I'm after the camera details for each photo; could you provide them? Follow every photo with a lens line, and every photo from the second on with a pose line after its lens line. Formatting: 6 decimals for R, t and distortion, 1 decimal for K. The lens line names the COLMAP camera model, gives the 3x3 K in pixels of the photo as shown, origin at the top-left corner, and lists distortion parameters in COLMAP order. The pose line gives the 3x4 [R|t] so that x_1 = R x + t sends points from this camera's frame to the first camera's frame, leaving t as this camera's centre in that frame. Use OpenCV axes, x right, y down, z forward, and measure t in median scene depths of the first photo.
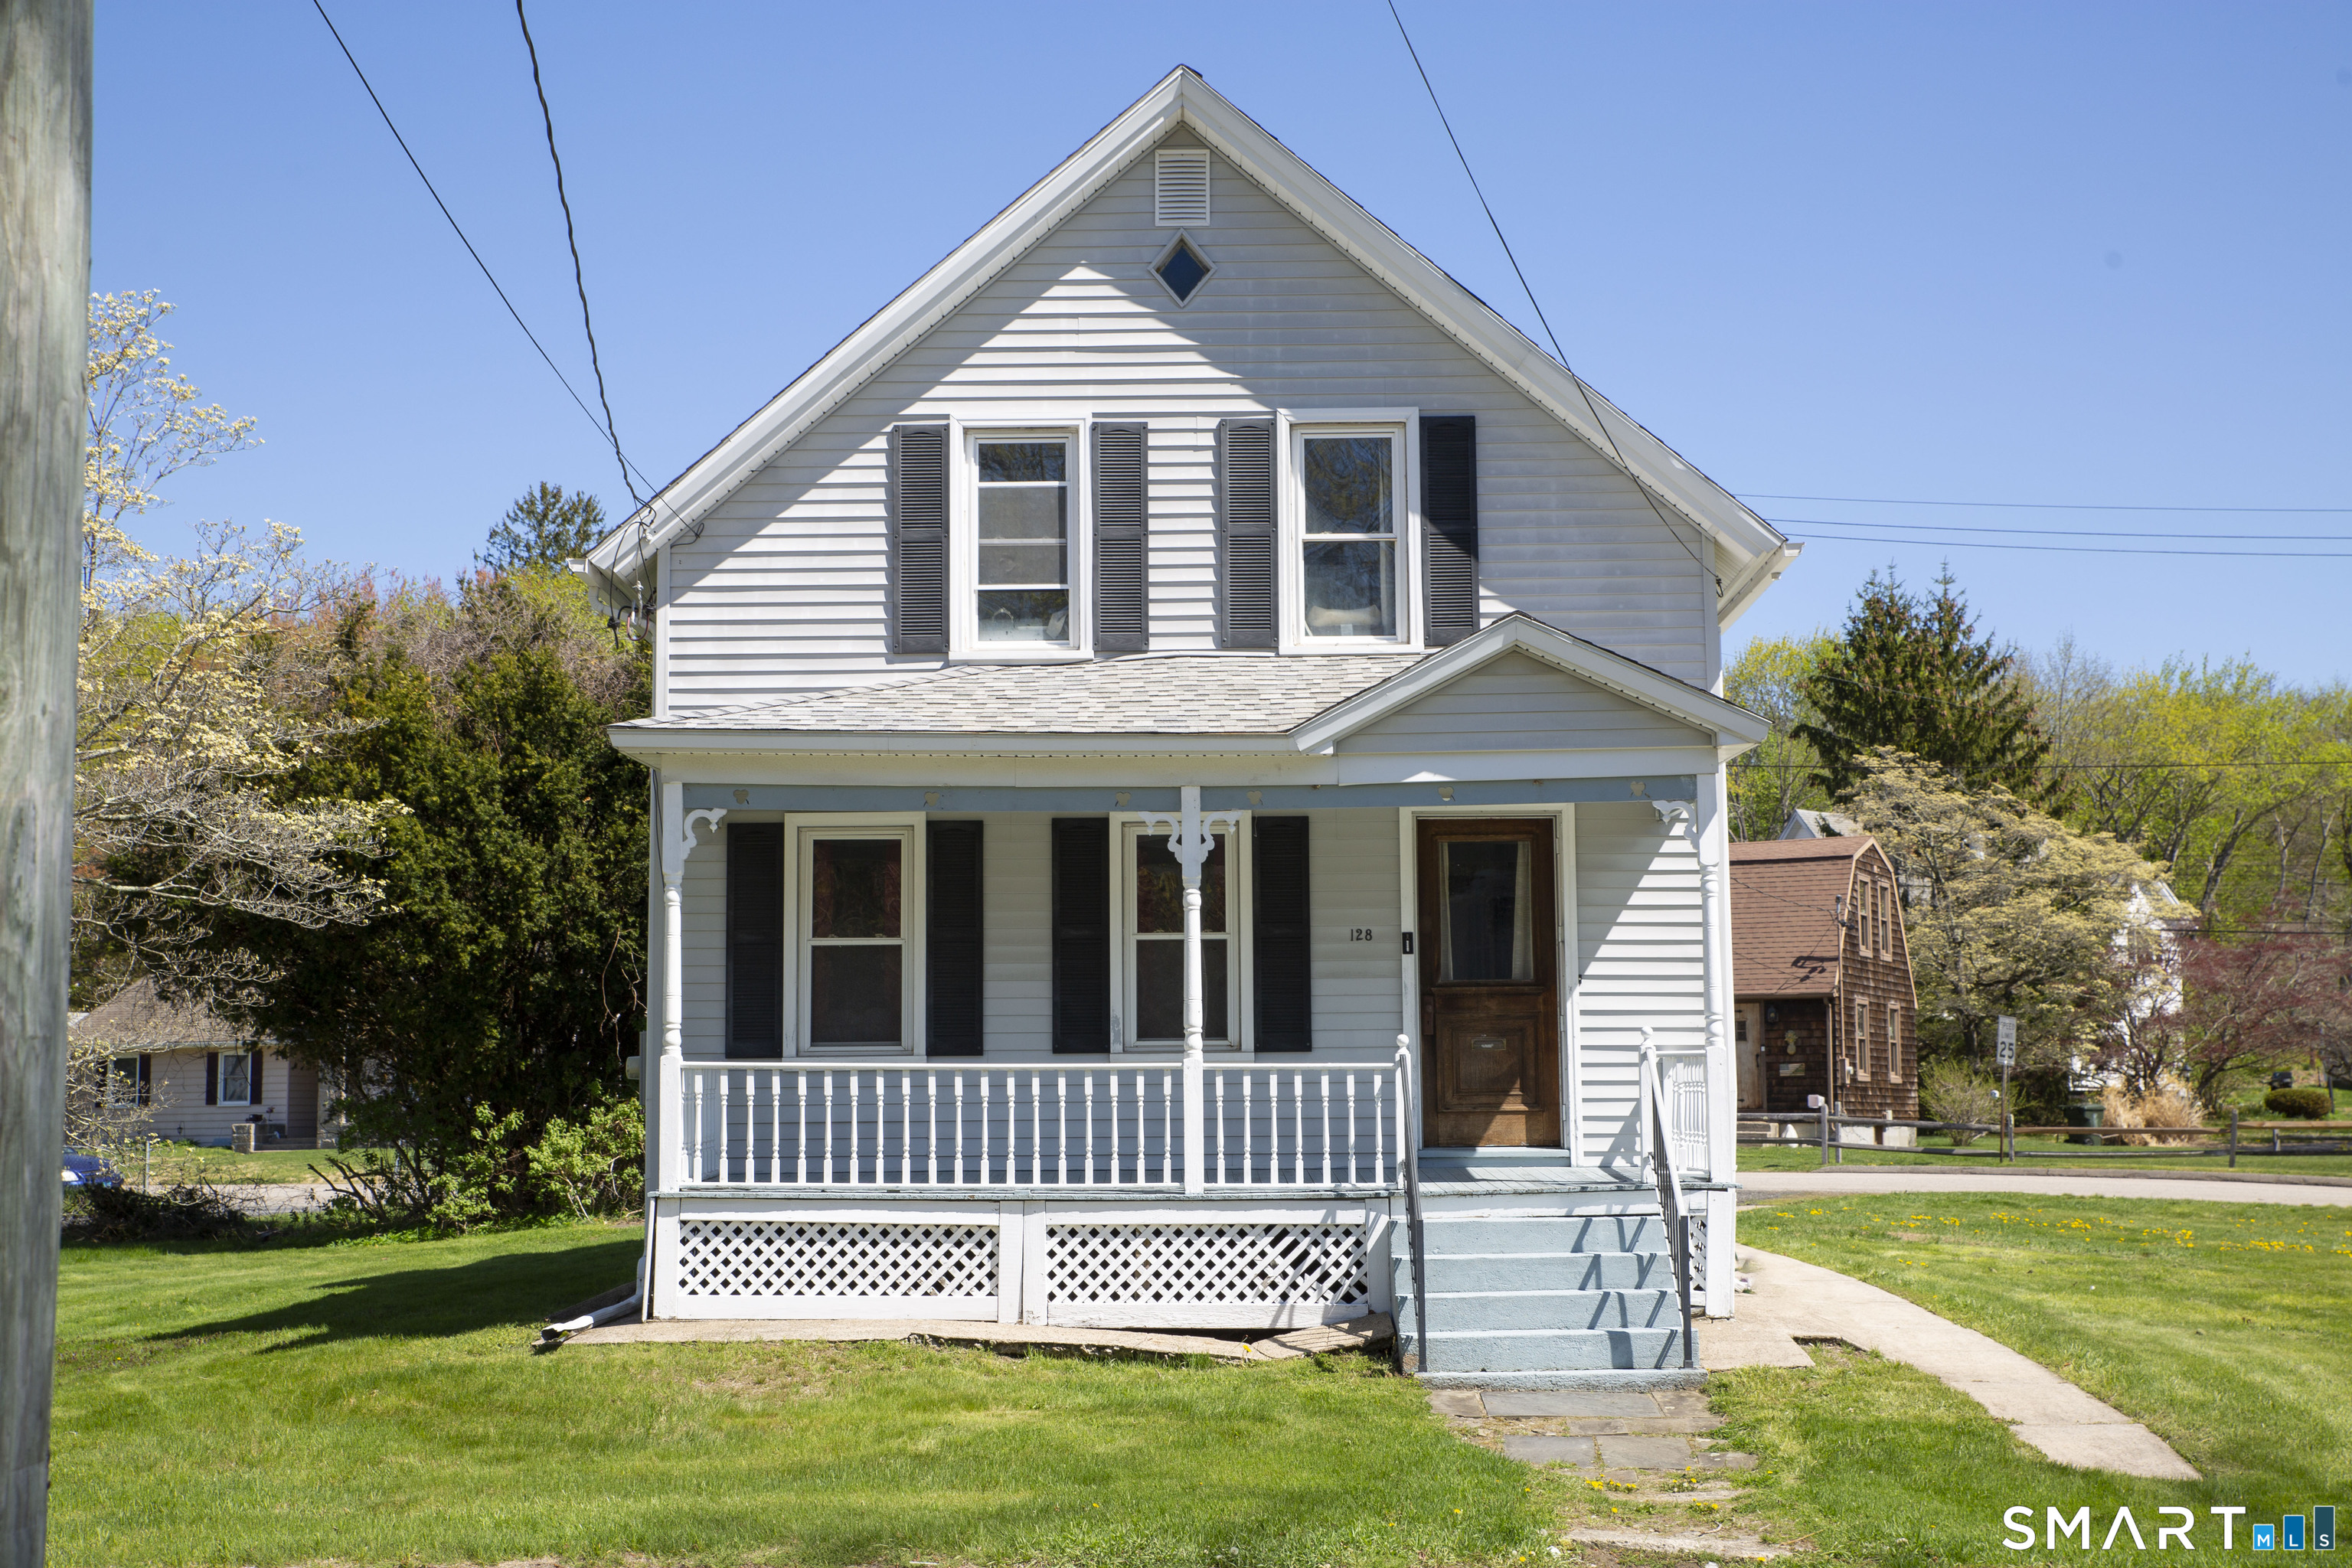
lens RADIAL K [[3144.1, 0, 1176.0], [0, 3144.1, 784.0], [0, 0, 1]] dist [0.096778, -0.011637]
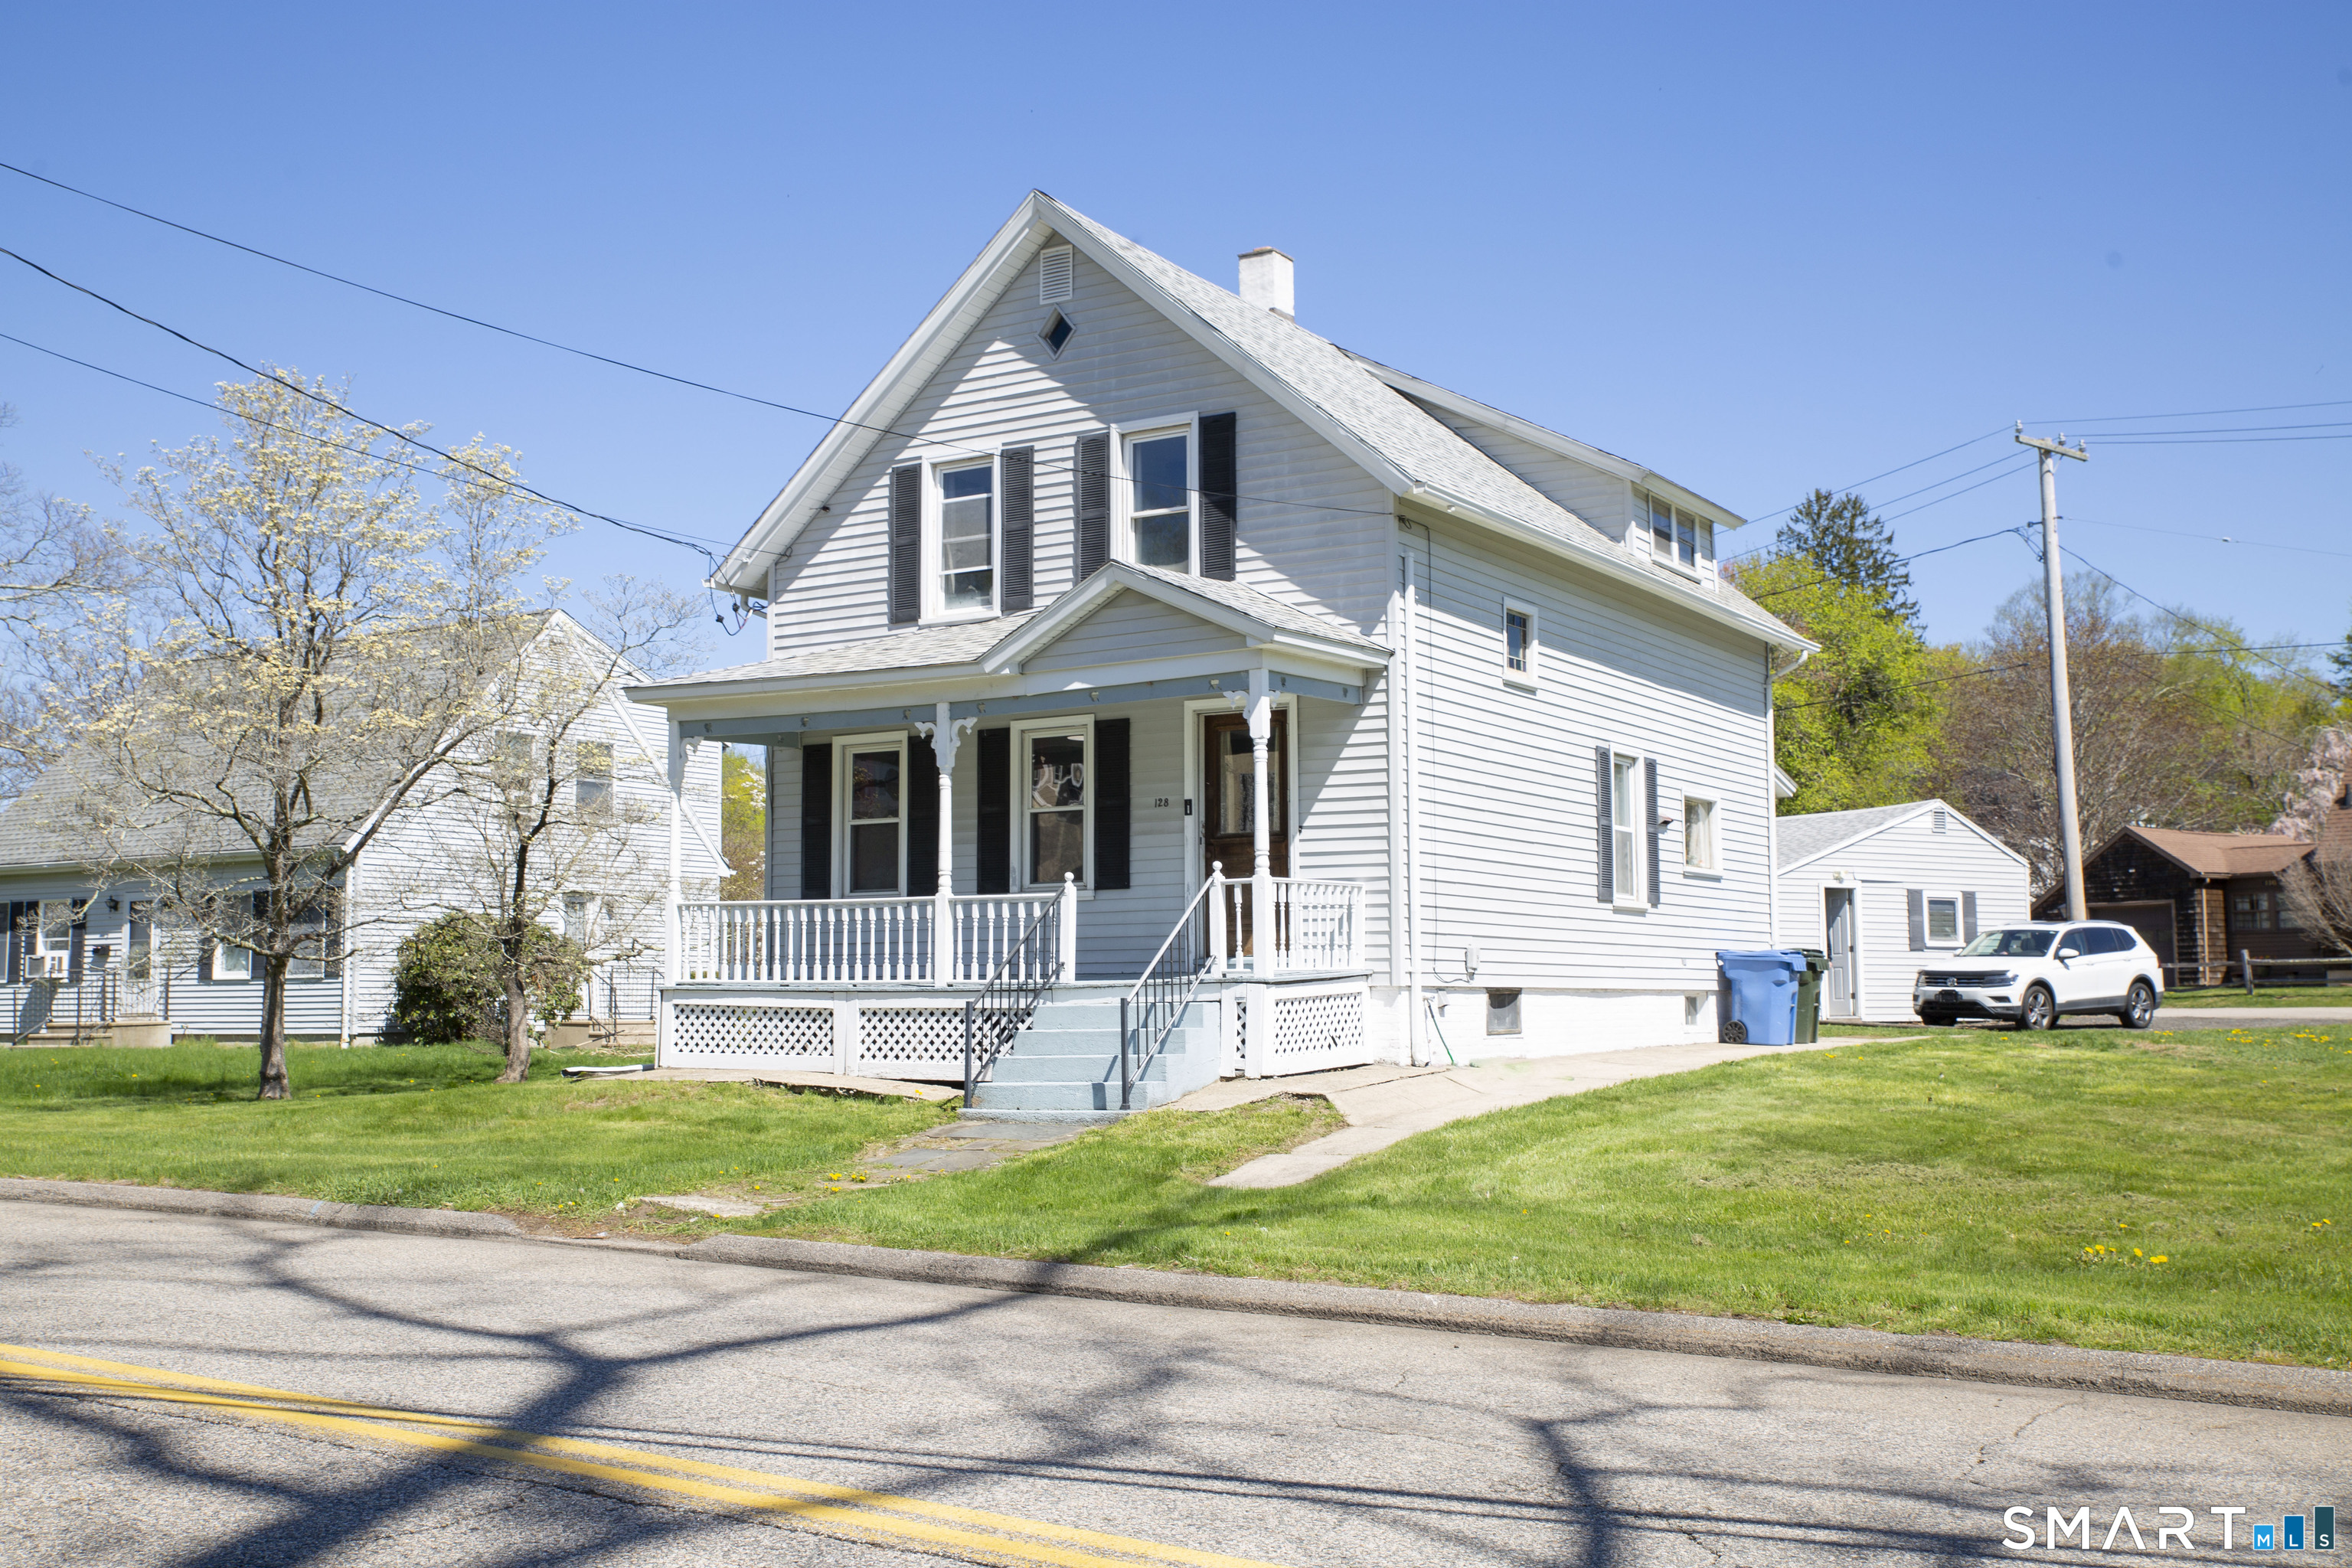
lens RADIAL K [[2364.2, 0, 1176.0], [0, 2364.2, 784.0], [0, 0, 1]] dist [-0.002491, 0.002772]
pose [[0.860884, -0.044409, -0.506860, 0.577168], [0.056567, 0.998362, 0.008606, 0.030998], [0.505647, -0.036080, 0.861986, 0.115934]]
